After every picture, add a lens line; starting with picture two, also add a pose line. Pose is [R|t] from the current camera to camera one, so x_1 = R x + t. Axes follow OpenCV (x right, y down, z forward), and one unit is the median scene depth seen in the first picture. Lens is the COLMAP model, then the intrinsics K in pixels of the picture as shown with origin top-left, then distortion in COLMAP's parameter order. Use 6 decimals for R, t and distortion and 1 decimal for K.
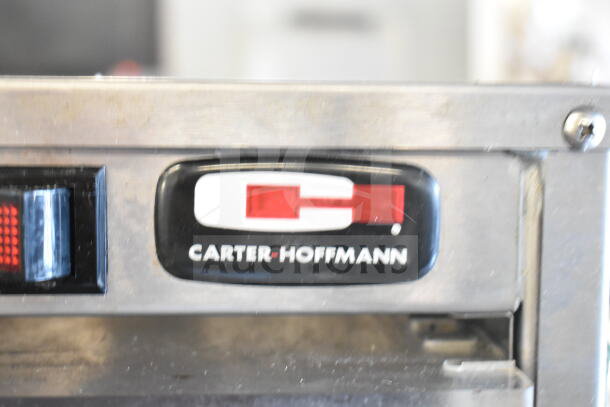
lens RADIAL K [[917.3, 0, 306.0], [0, 917.3, 201.4], [0, 0, 1]] dist [-0.022908, 0.000000]
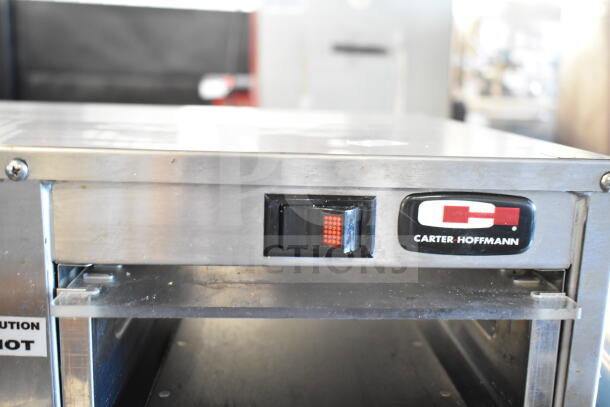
lens RADIAL K [[609.6, 0, 307.3], [0, 609.6, 206.6], [0, 0, 1]] dist [-0.014241, 0.000000]
pose [[0.999655, 0.021957, -0.014419, -0.345744], [-0.020744, 0.996624, 0.079436, -0.117258], [0.016115, -0.079110, 0.996736, -0.355316]]
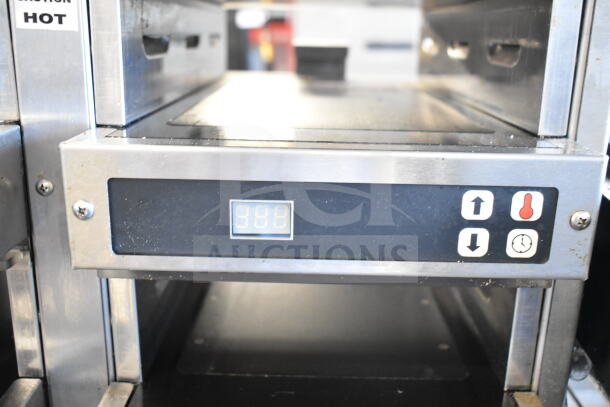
lens RADIAL K [[609.6, 0, 303.8], [0, 609.6, 201.7], [0, 0, 1]] dist [-0.014241, 0.000000]
pose [[0.996008, 0.035808, -0.081764, -0.278914], [-0.022342, 0.986859, 0.160029, 0.491478], [0.086420, -0.157564, 0.983720, -0.463696]]
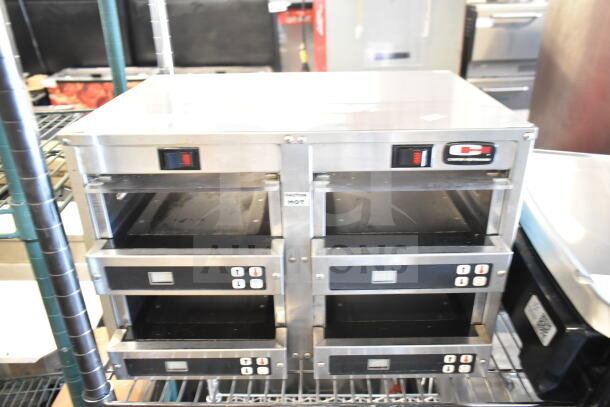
lens RADIAL K [[463.9, 0, 307.0], [0, 463.9, 207.5], [0, 0, 1]] dist [-0.008870, 0.014375]
pose [[0.996229, 0.008836, -0.086306, -0.707812], [0.020170, 0.943955, 0.329458, -0.582725], [0.084380, -0.329956, 0.940217, -1.690575]]
